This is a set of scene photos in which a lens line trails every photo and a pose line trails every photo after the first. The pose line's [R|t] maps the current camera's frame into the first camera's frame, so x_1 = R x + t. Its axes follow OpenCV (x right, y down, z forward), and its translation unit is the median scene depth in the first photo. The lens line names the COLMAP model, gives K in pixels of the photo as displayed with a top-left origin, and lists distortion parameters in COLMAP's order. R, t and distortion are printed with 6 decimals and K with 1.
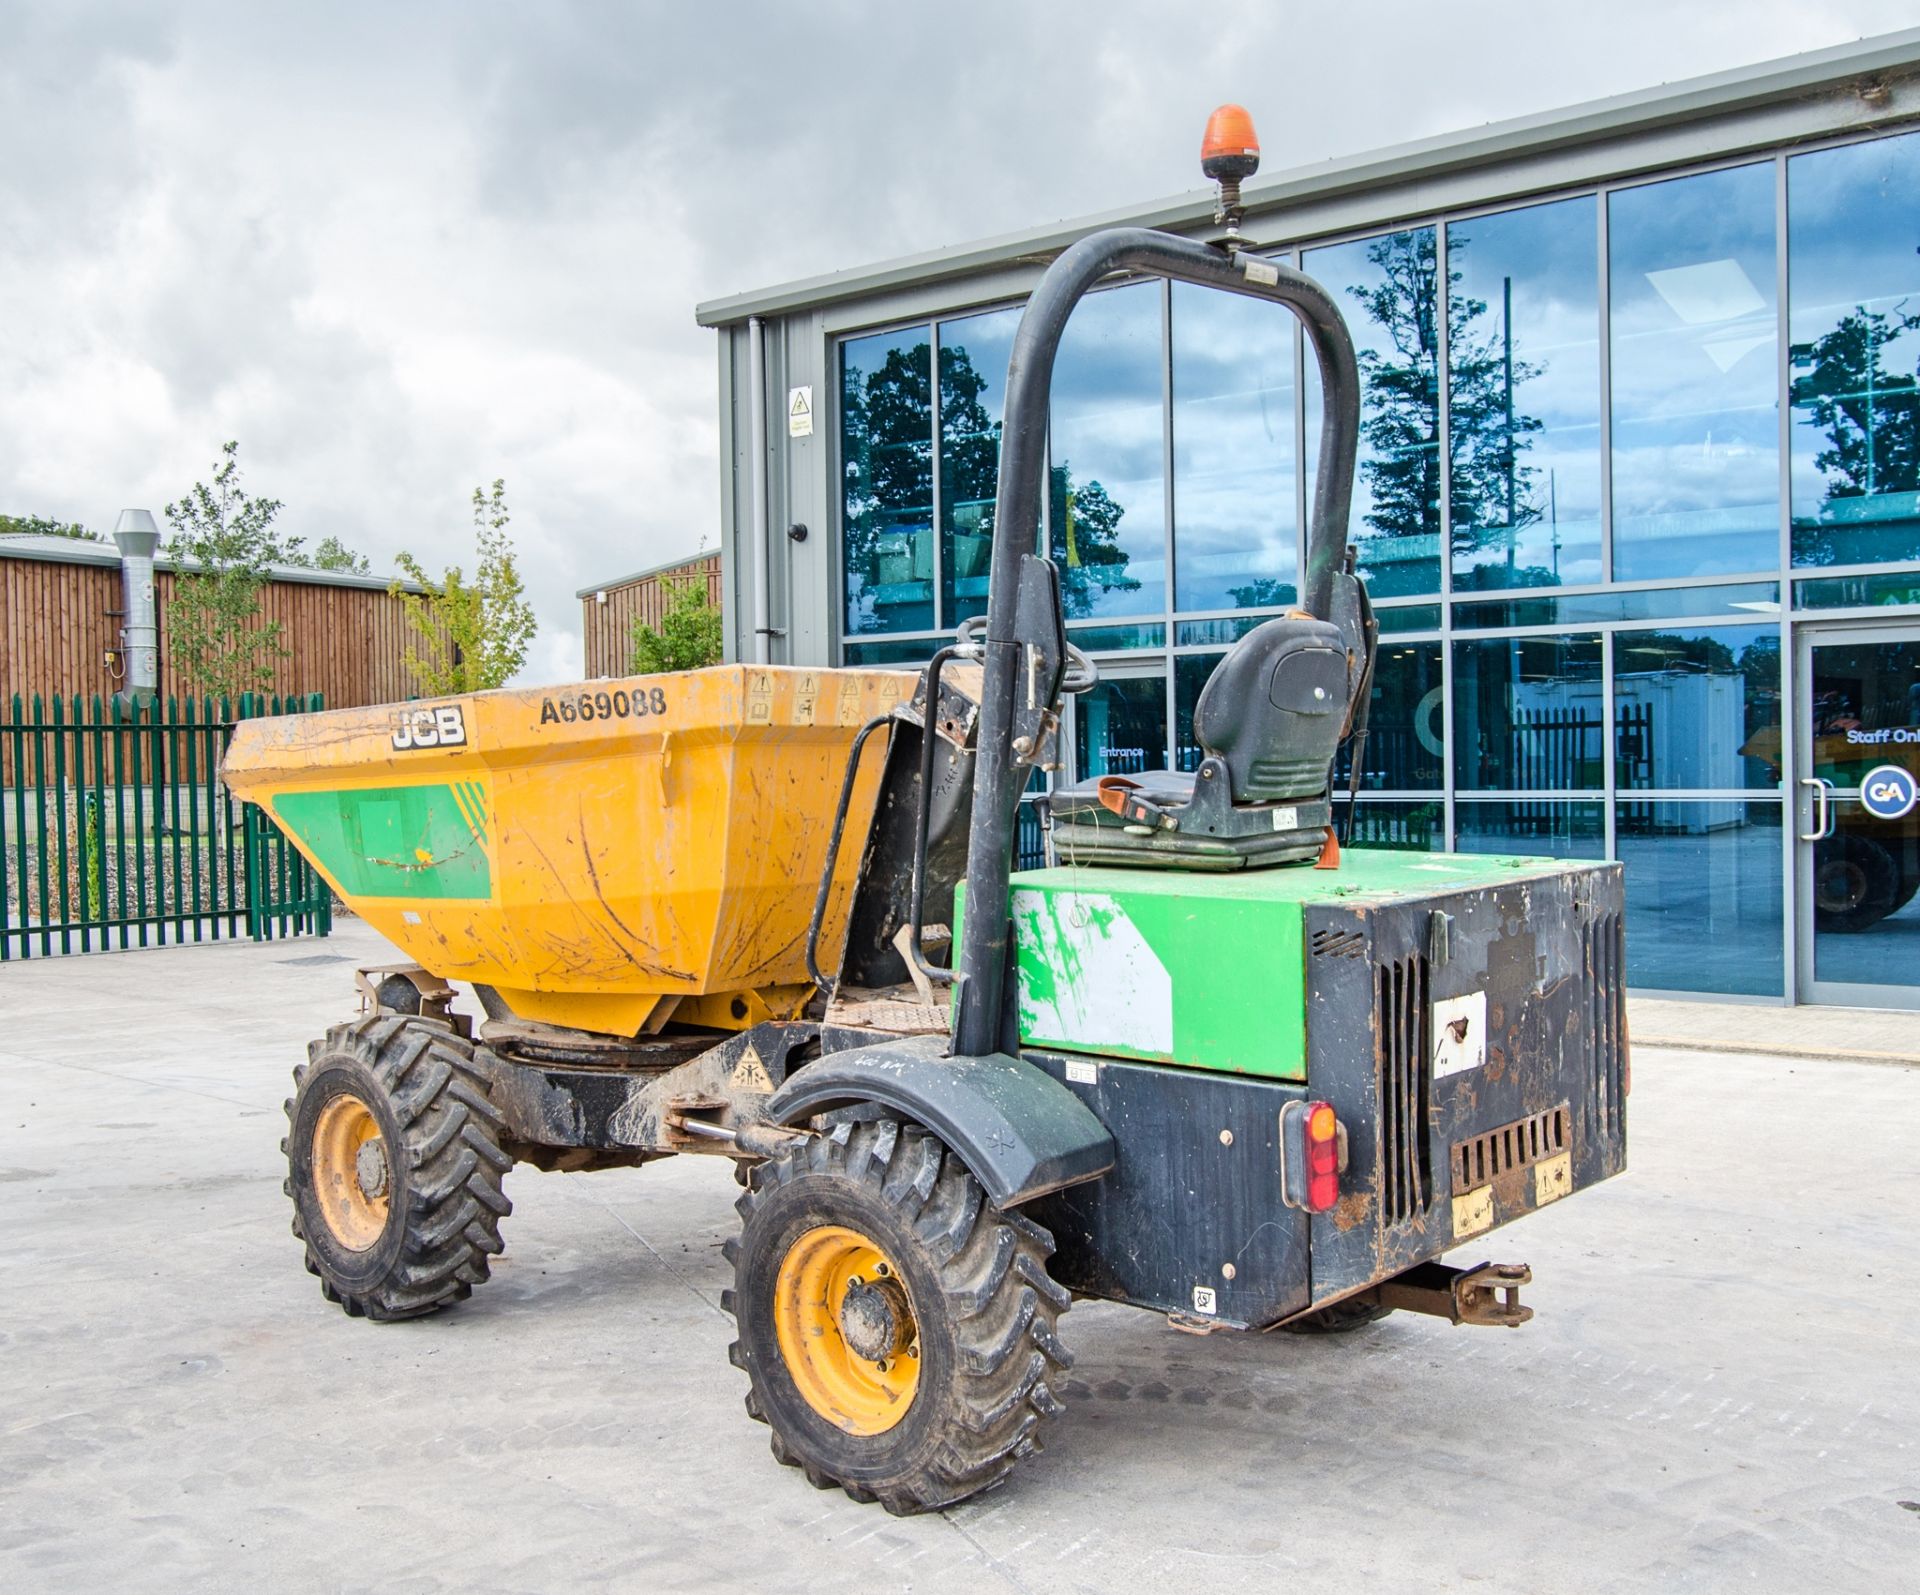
lens RADIAL K [[1987.7, 0, 948.7], [0, 1987.7, 793.1], [0, 0, 1]] dist [-0.006181, 0.000000]
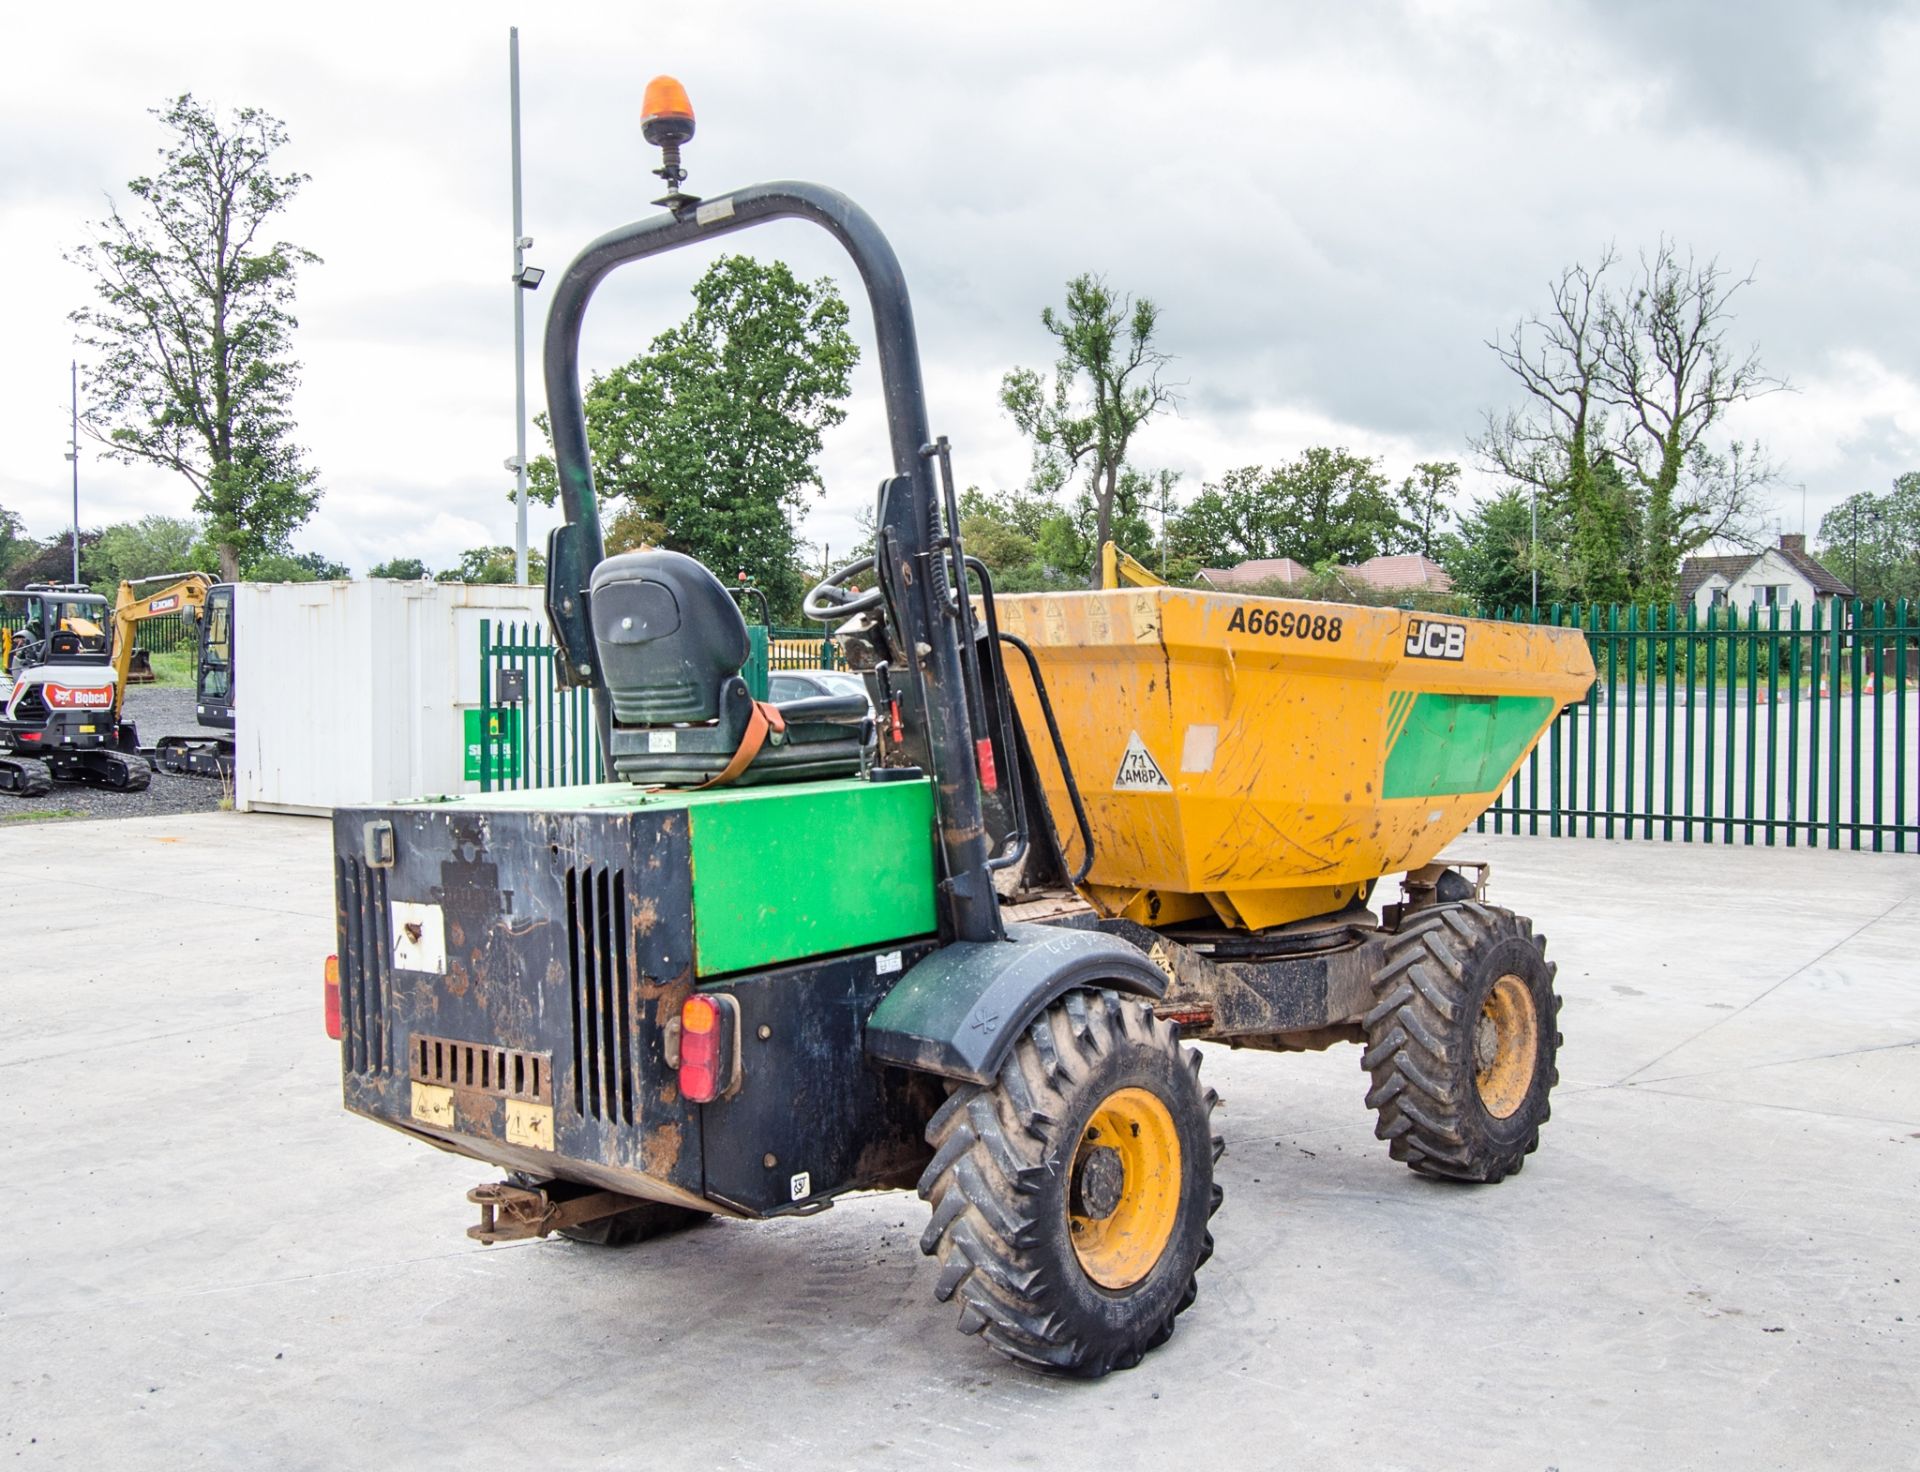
lens RADIAL K [[1808.9, 0, 972.2], [0, 1808.9, 706.0], [0, 0, 1]] dist [-0.008608, 0.000000]
pose [[0.051960, 0.027413, -0.998273, 1.016573], [-0.009437, 0.999592, 0.026958, -0.030067], [0.998605, 0.008020, 0.052197, 1.000118]]
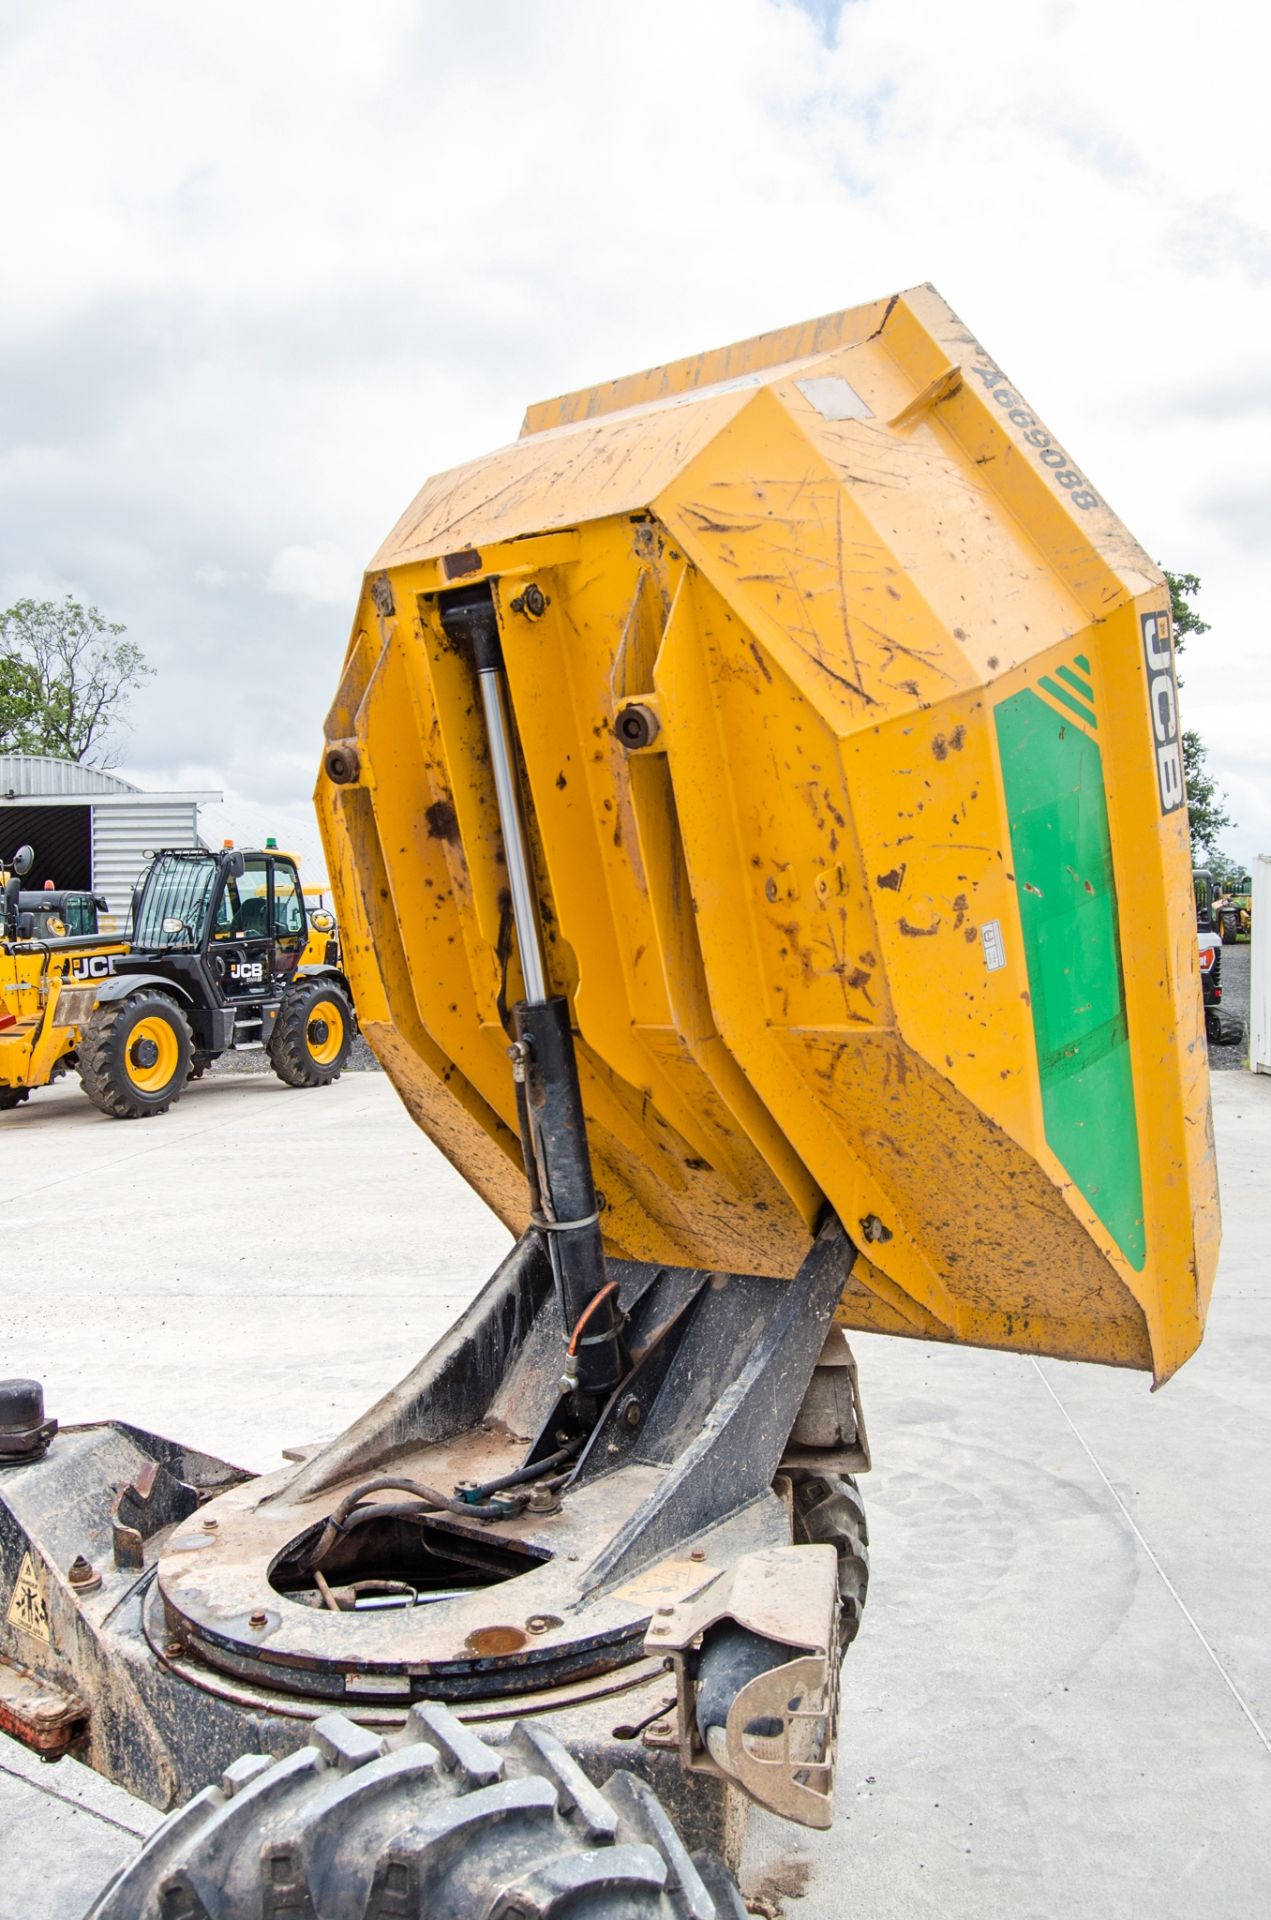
lens RADIAL K [[1475.4, 0, 644.1], [0, 1475.4, 1007.9], [0, 0, 1]] dist [-0.013238, 0.020346]
pose [[-0.829283, 0.043435, -0.557139, 0.034837], [0.009064, 0.997889, 0.064304, -0.060002], [0.558756, 0.048276, -0.827926, 1.652262]]
